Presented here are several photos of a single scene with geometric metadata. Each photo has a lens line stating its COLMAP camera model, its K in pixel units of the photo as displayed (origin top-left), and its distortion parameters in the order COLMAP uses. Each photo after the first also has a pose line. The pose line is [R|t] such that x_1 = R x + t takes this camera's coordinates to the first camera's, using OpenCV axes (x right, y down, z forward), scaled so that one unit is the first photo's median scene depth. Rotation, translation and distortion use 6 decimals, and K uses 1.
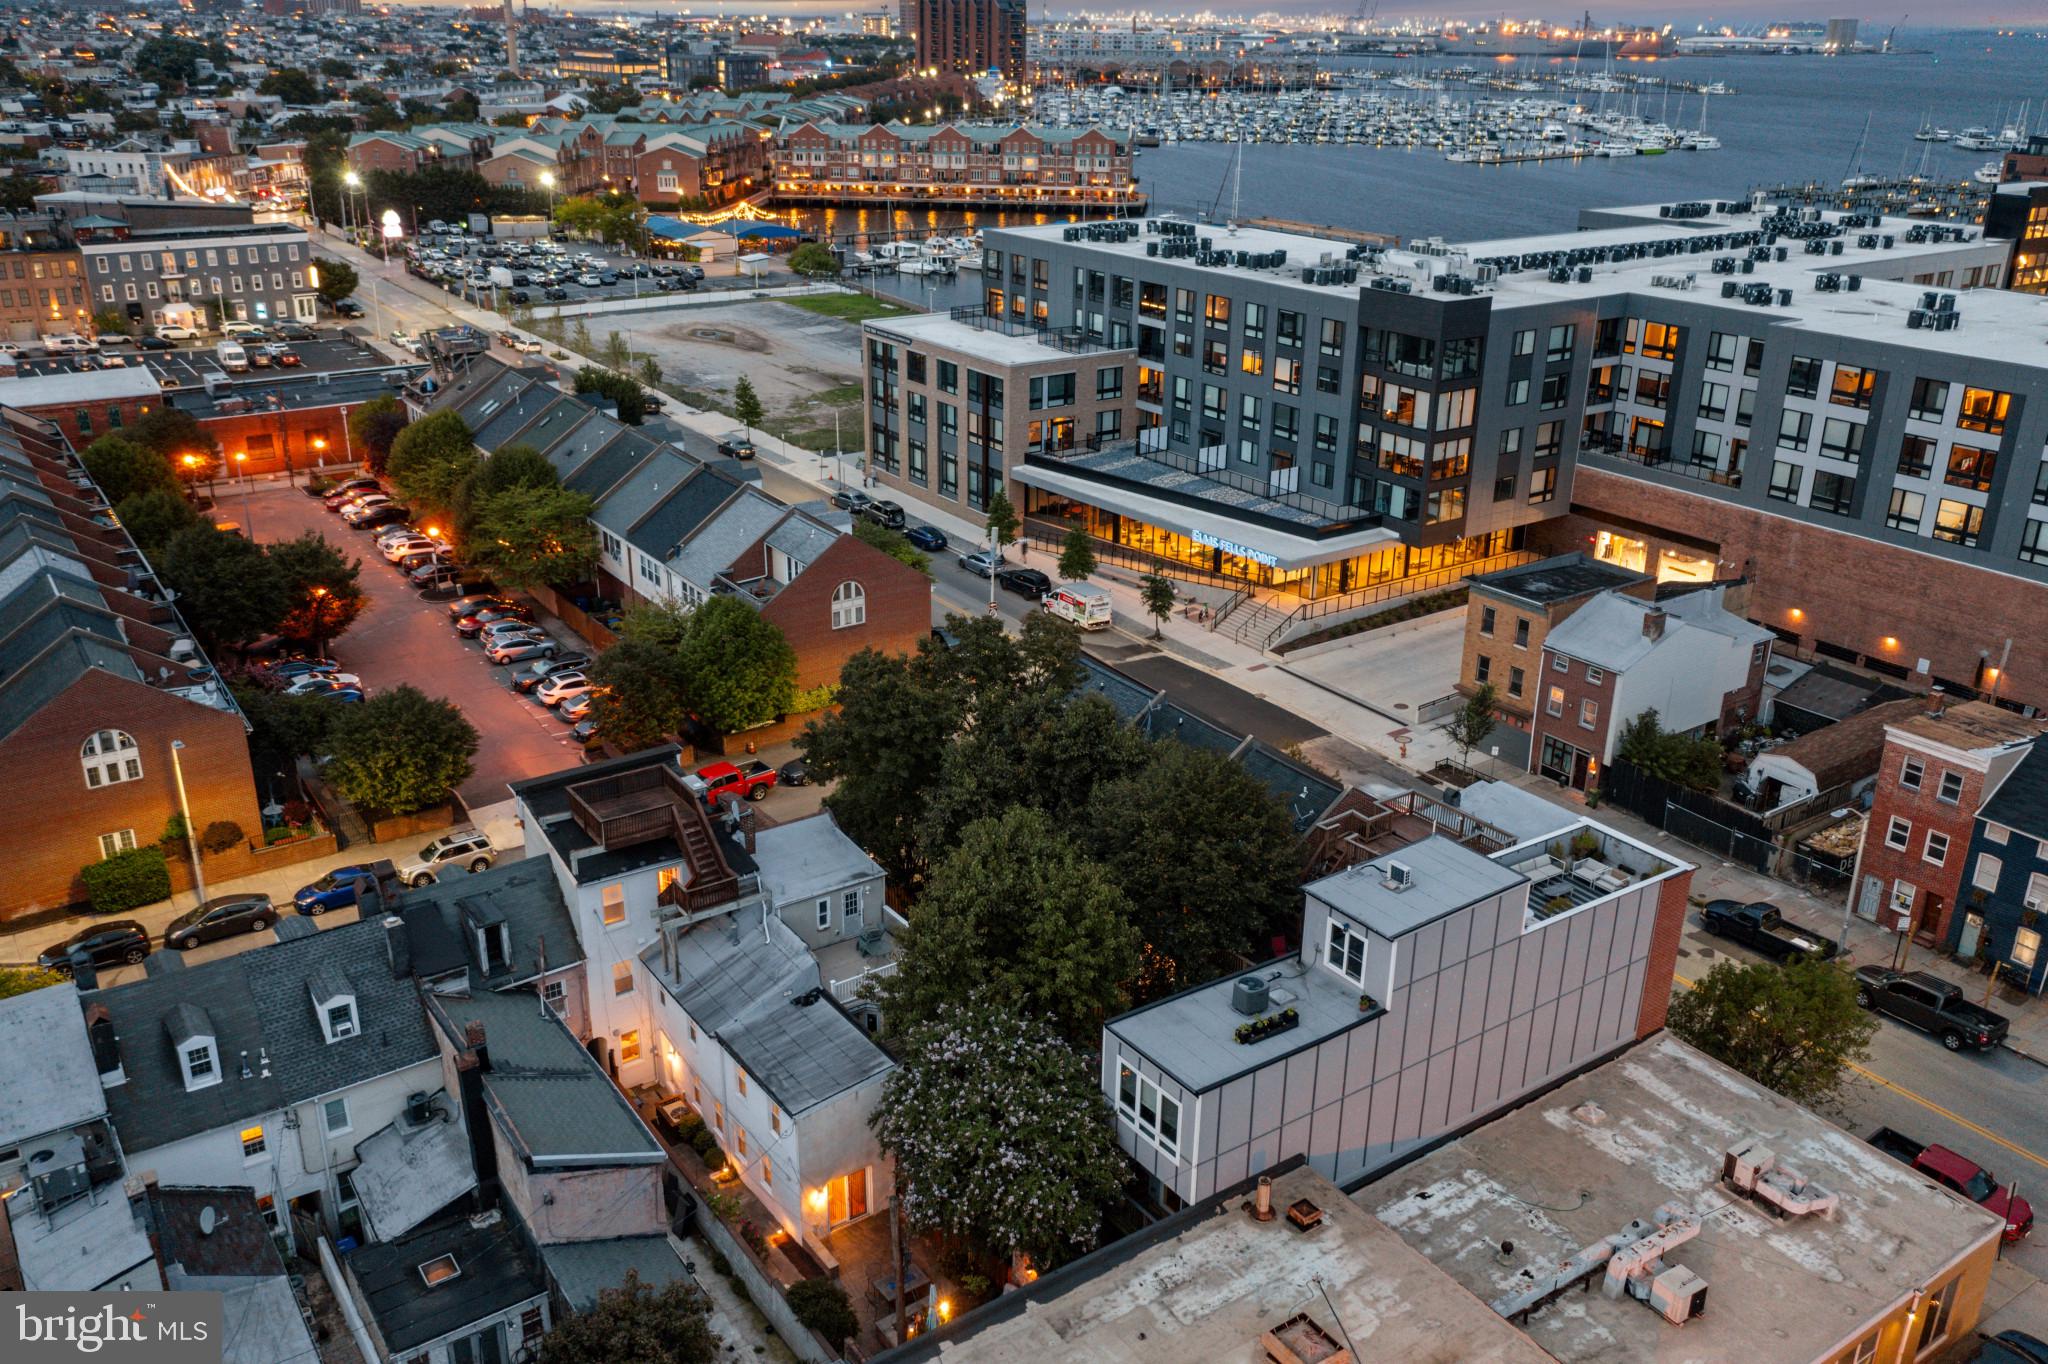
lens RADIAL K [[1655.3, 0, 1025.4], [0, 1655.3, 676.4], [0, 0, 1]] dist [-0.003614, 0.011829]
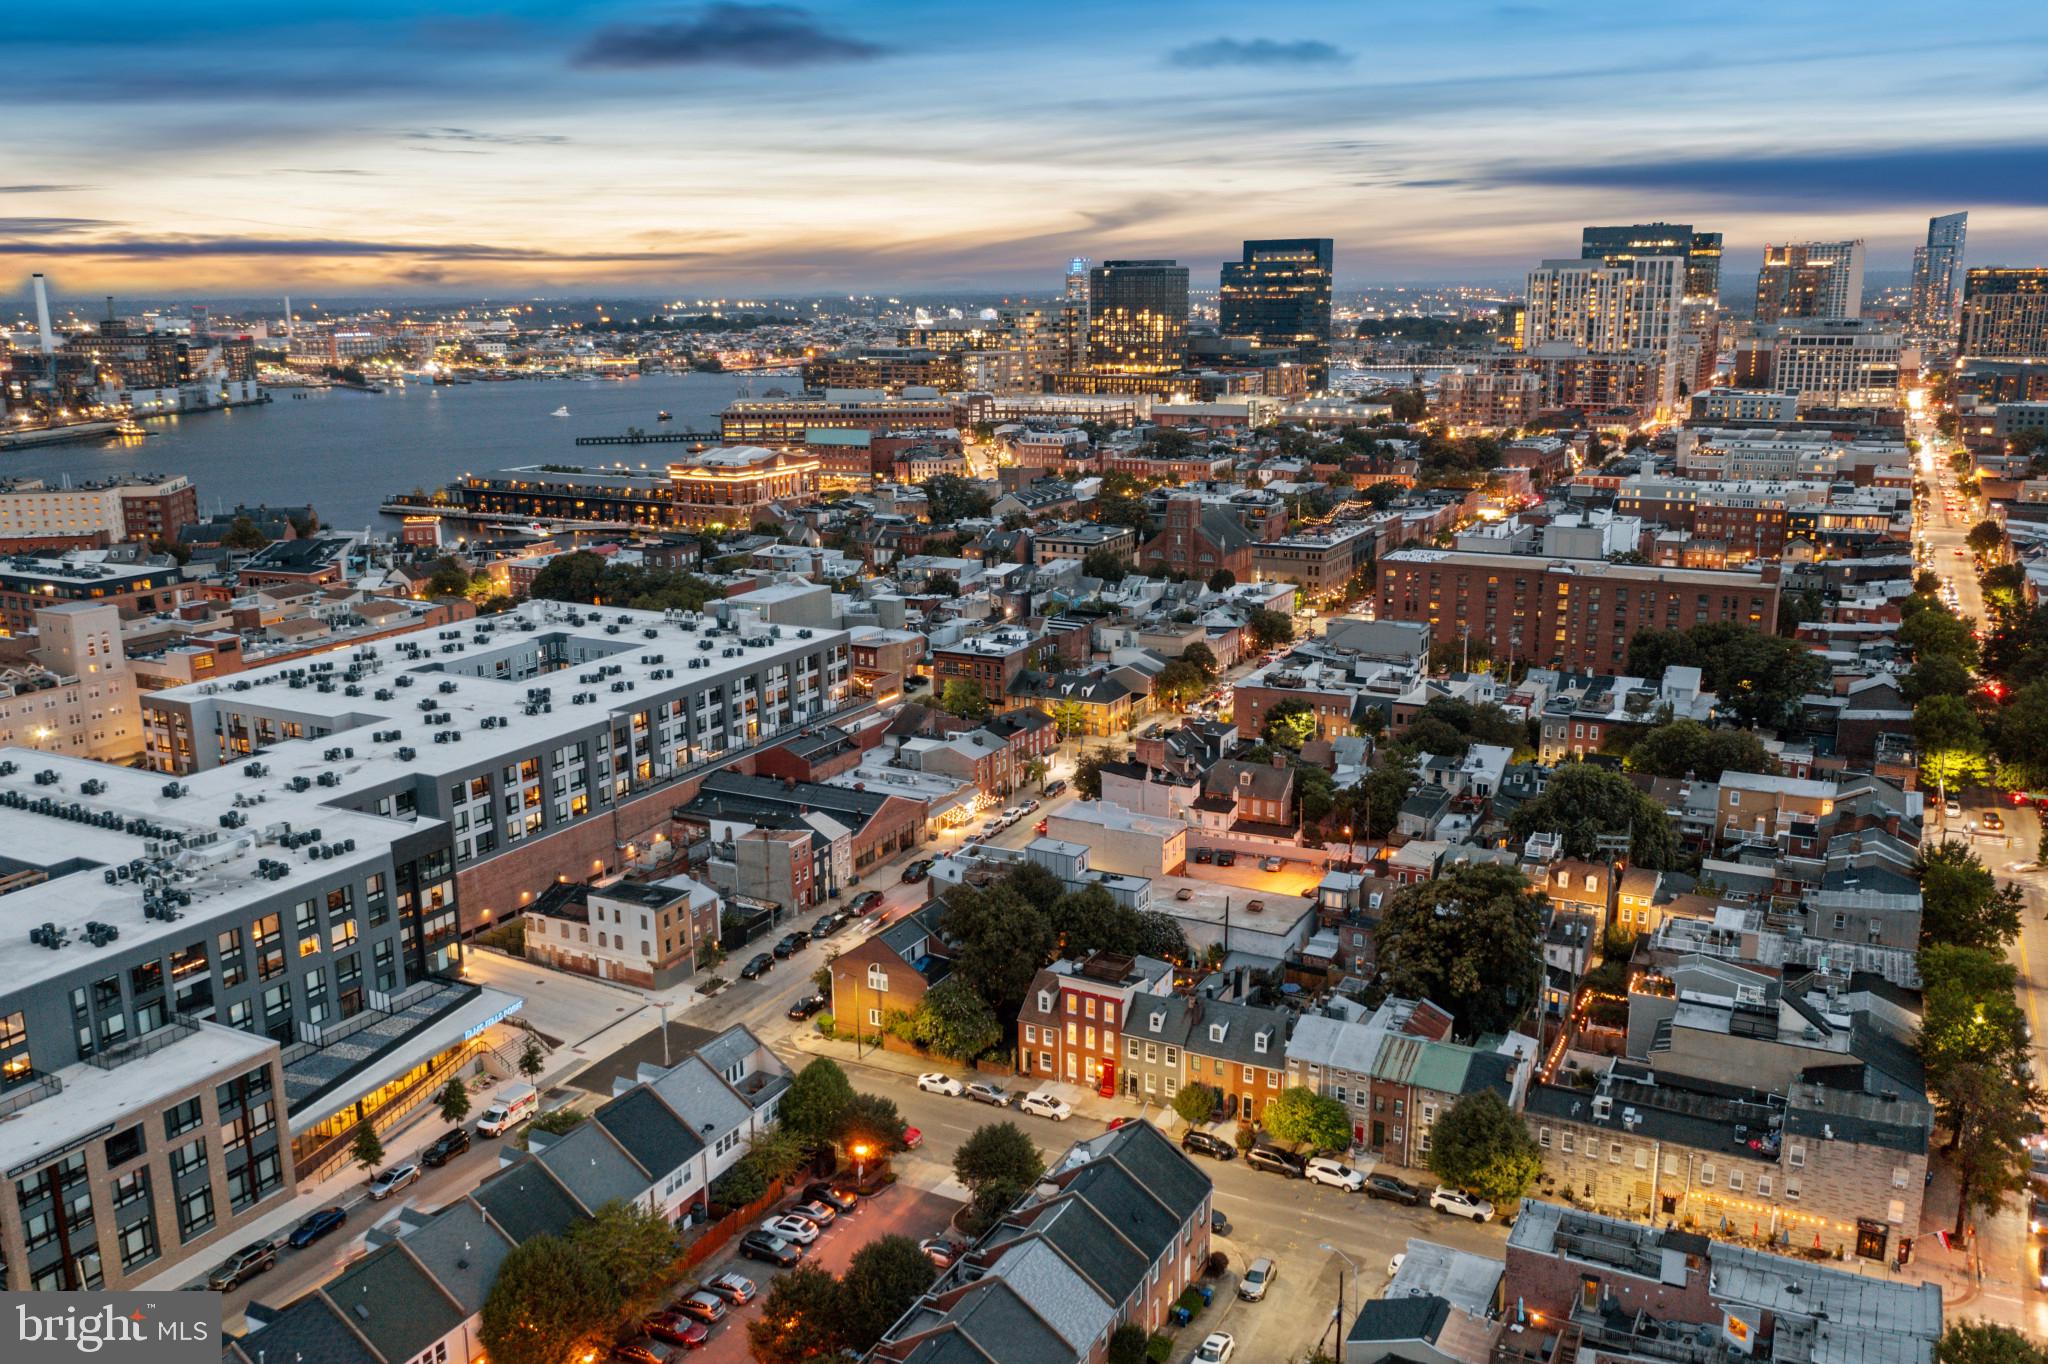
lens RADIAL K [[1655.3, 0, 1022.5], [0, 1655.3, 675.8], [0, 0, 1]] dist [-0.003614, 0.011829]
pose [[-0.463590, -0.206961, 0.861540, -1.148766], [0.330578, 0.861730, 0.384888, -0.671019], [-0.822072, 0.463237, -0.331073, 0.884259]]
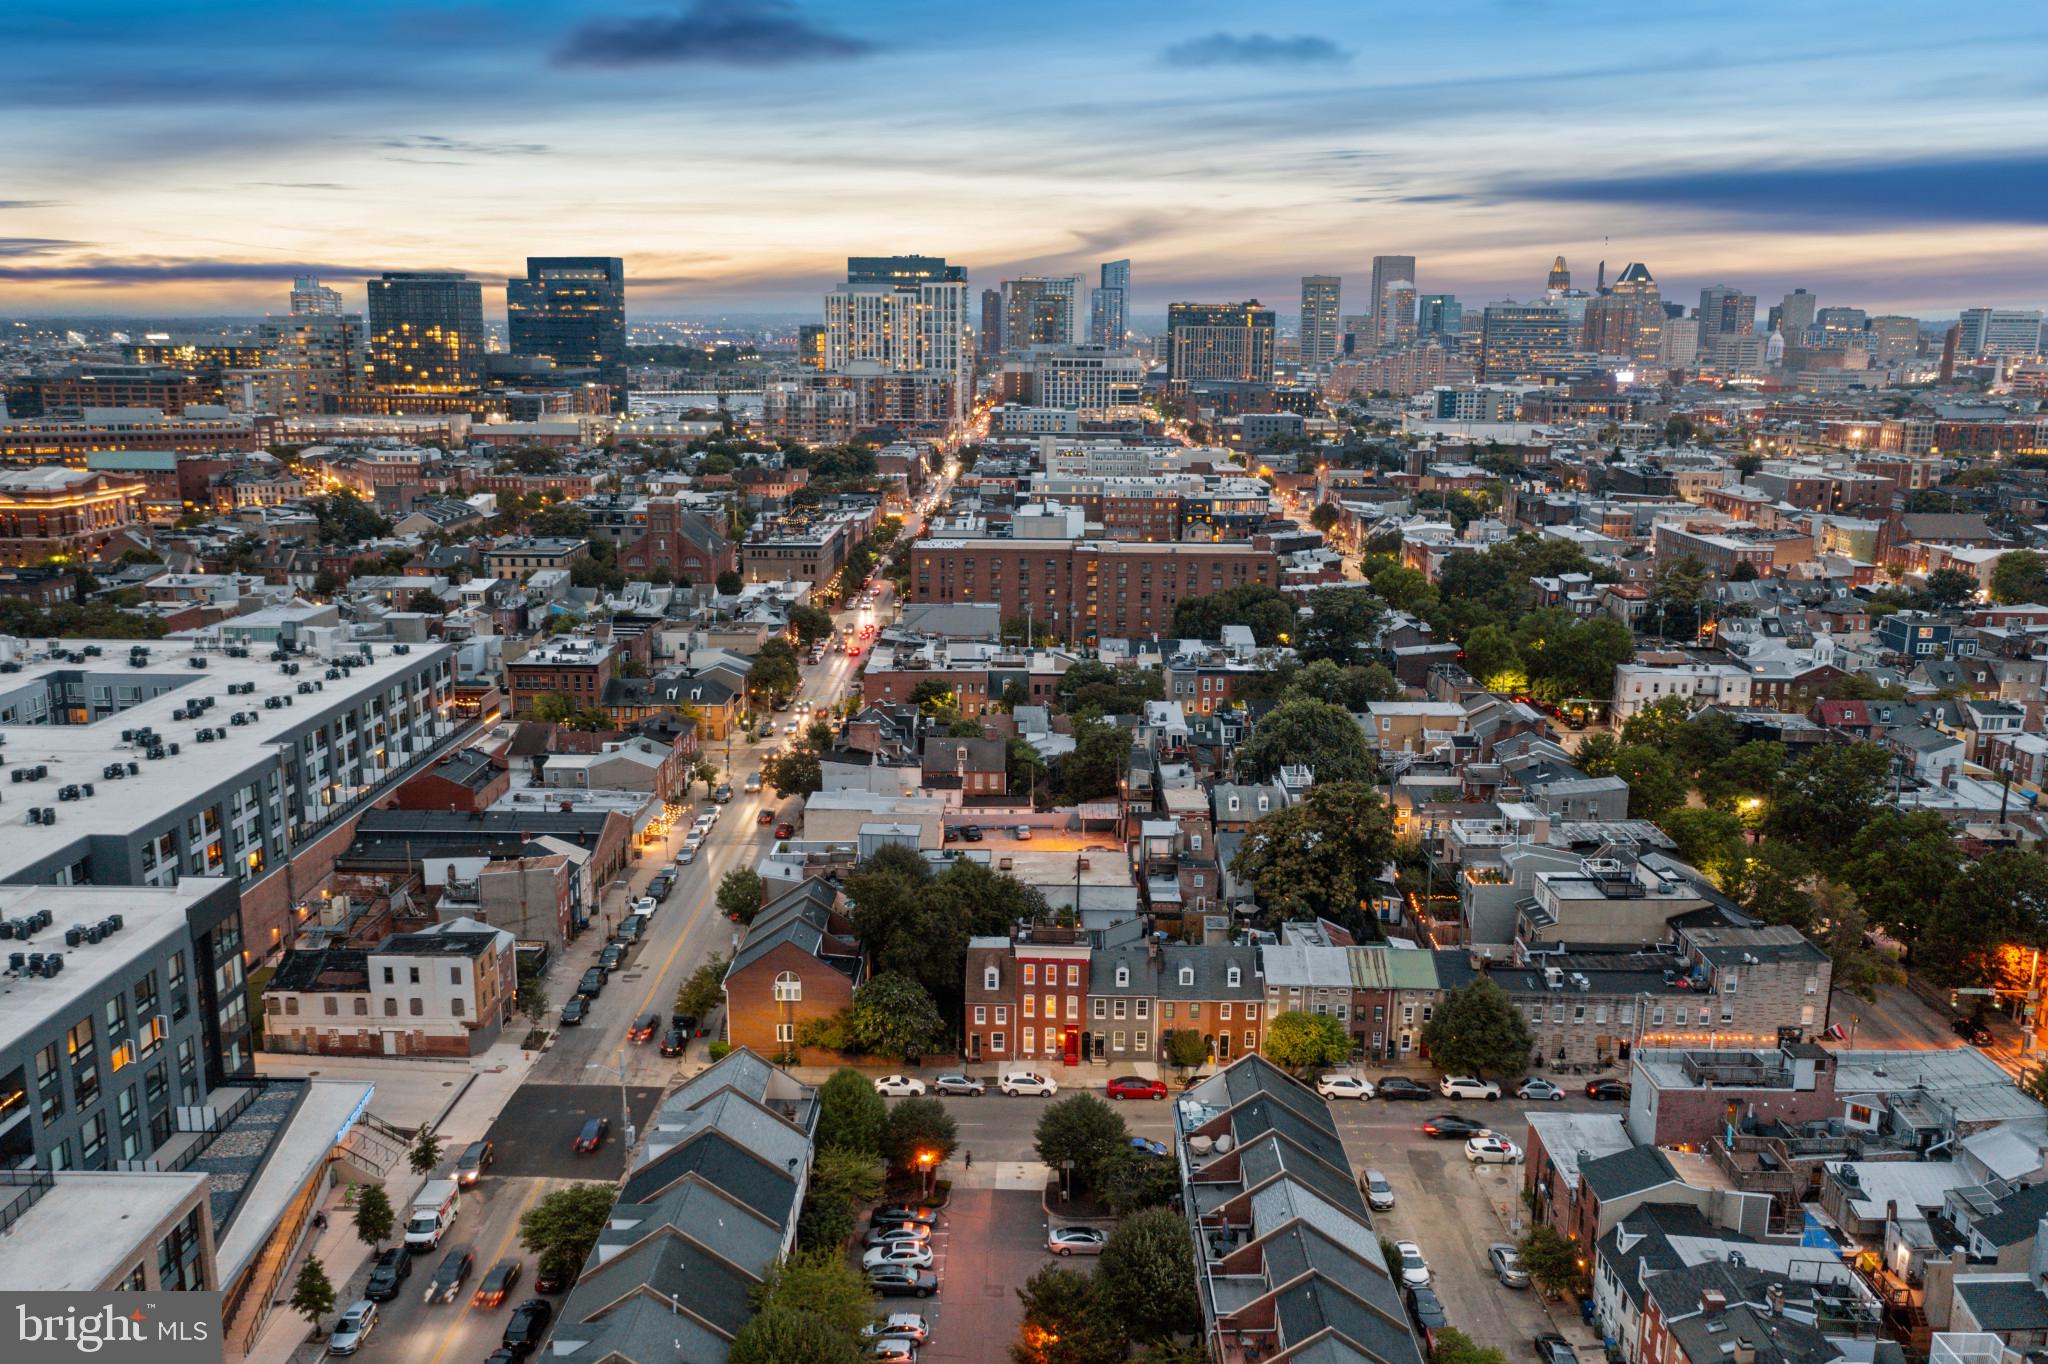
lens RADIAL K [[1655.3, 0, 1023.0], [0, 1655.3, 690.7], [0, 0, 1]] dist [-0.003614, 0.011829]
pose [[-0.813351, -0.141742, 0.564242, -0.769416], [0.199177, 0.843411, 0.498984, -0.727313], [-0.546616, 0.518234, -0.657758, 1.235890]]
